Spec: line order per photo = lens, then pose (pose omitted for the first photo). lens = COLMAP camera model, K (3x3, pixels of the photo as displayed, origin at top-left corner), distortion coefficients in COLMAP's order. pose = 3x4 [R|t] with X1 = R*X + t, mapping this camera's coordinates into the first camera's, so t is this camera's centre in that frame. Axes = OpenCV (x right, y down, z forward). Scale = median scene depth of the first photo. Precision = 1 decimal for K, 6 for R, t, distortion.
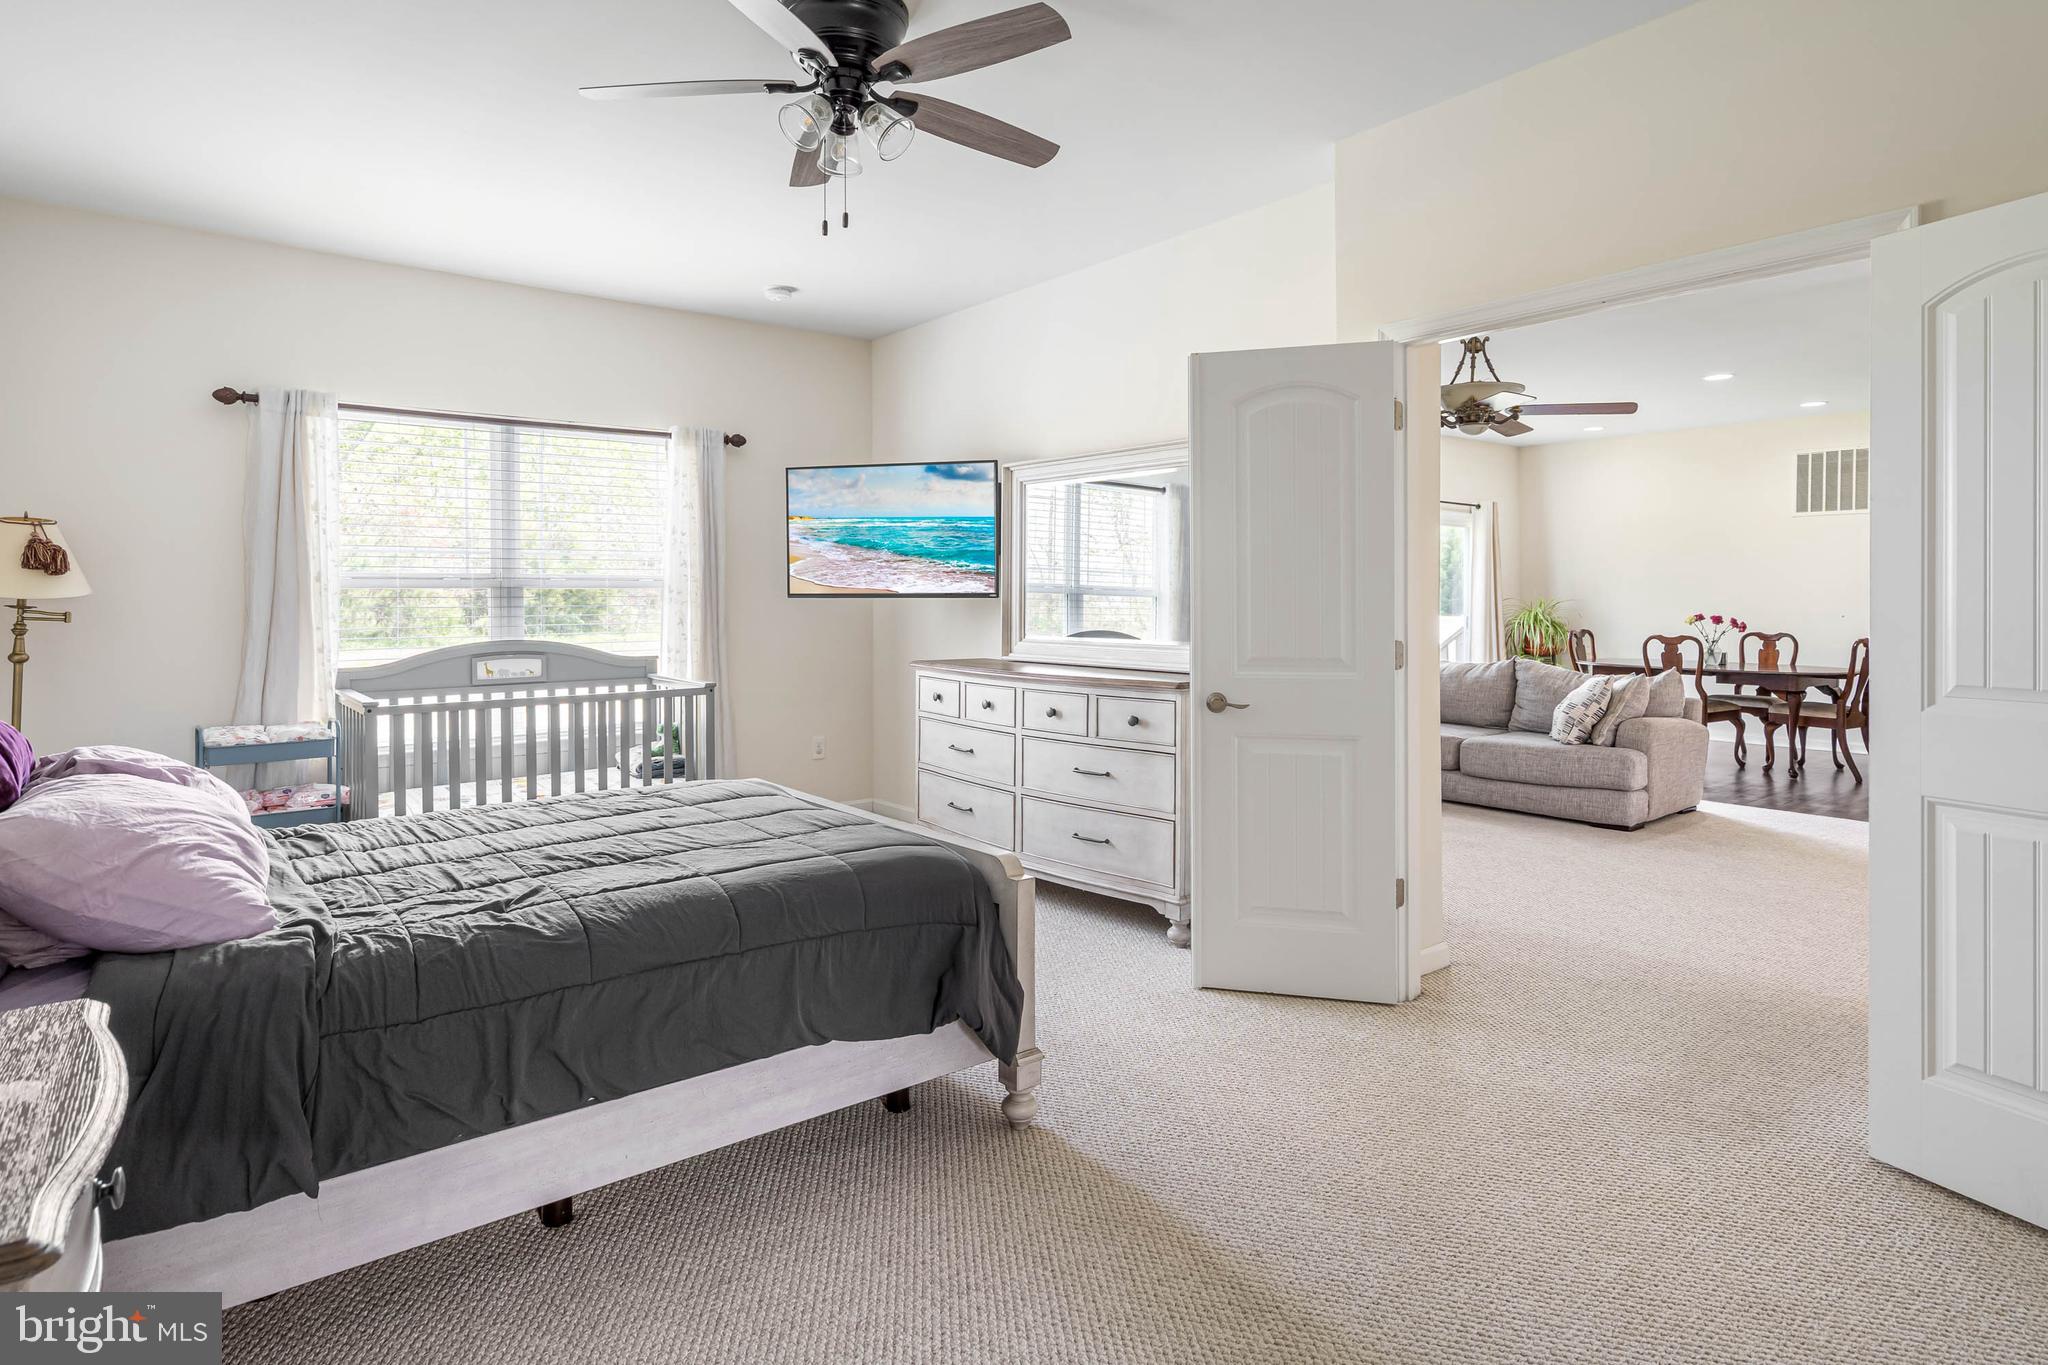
lens RADIAL K [[1112.8, 0, 1024.0], [0, 1112.8, 682.5], [0, 0, 1]] dist [0.002029, 0.000732]
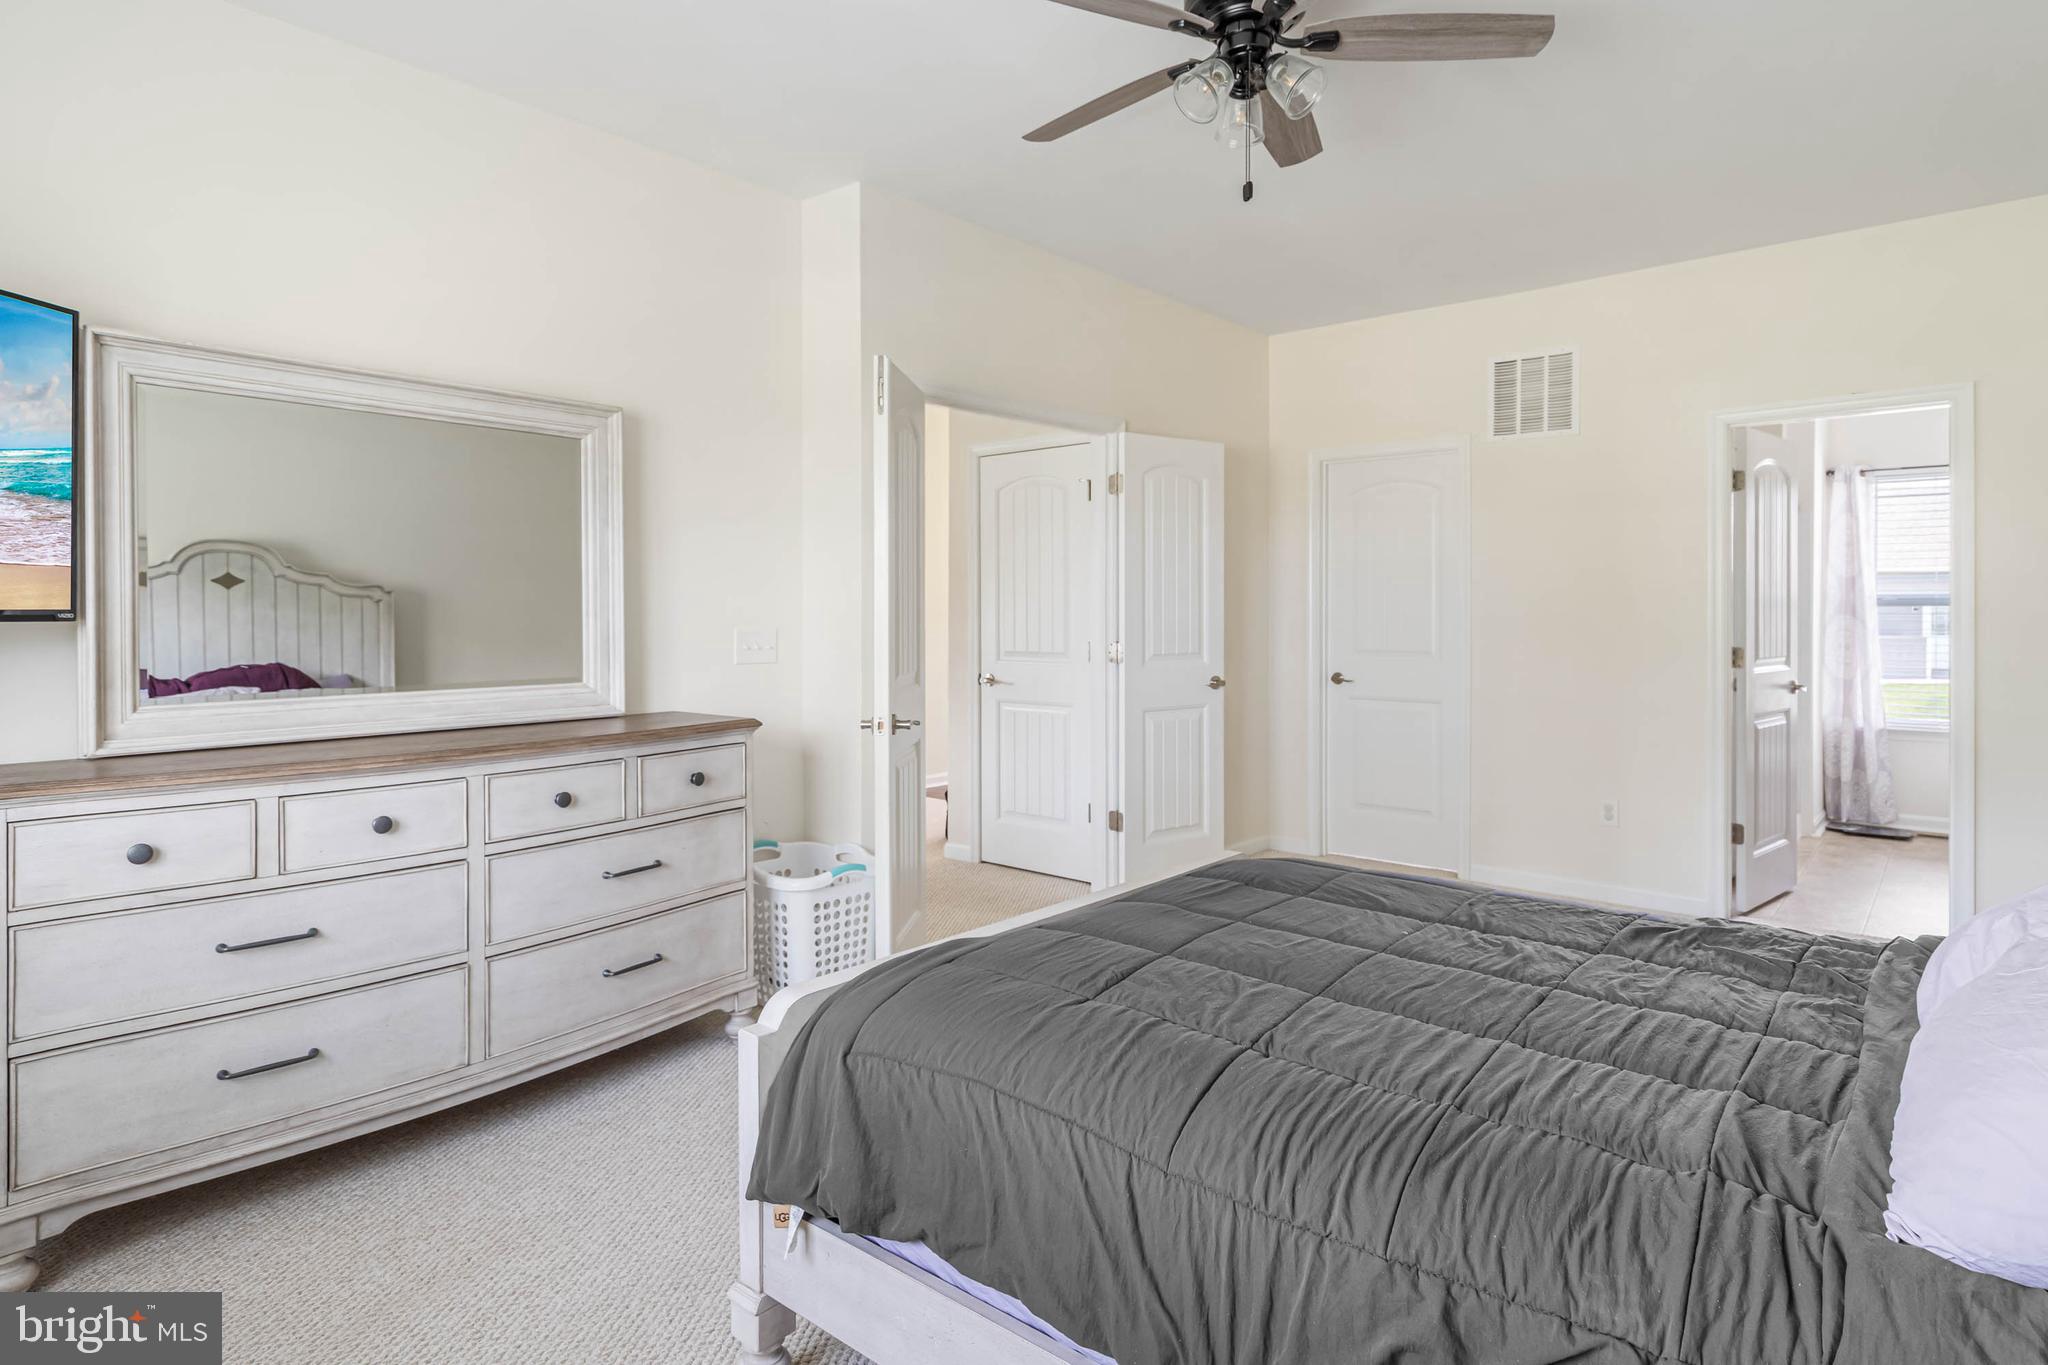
lens RADIAL K [[1112.8, 0, 1024.0], [0, 1112.8, 682.5], [0, 0, 1]] dist [0.002029, 0.000732]
pose [[-0.269317, -0.049037, 0.961802, -0.607029], [0.076225, 0.994484, 0.072047, -0.060852], [-0.960030, 0.092717, -0.264094, 0.855345]]
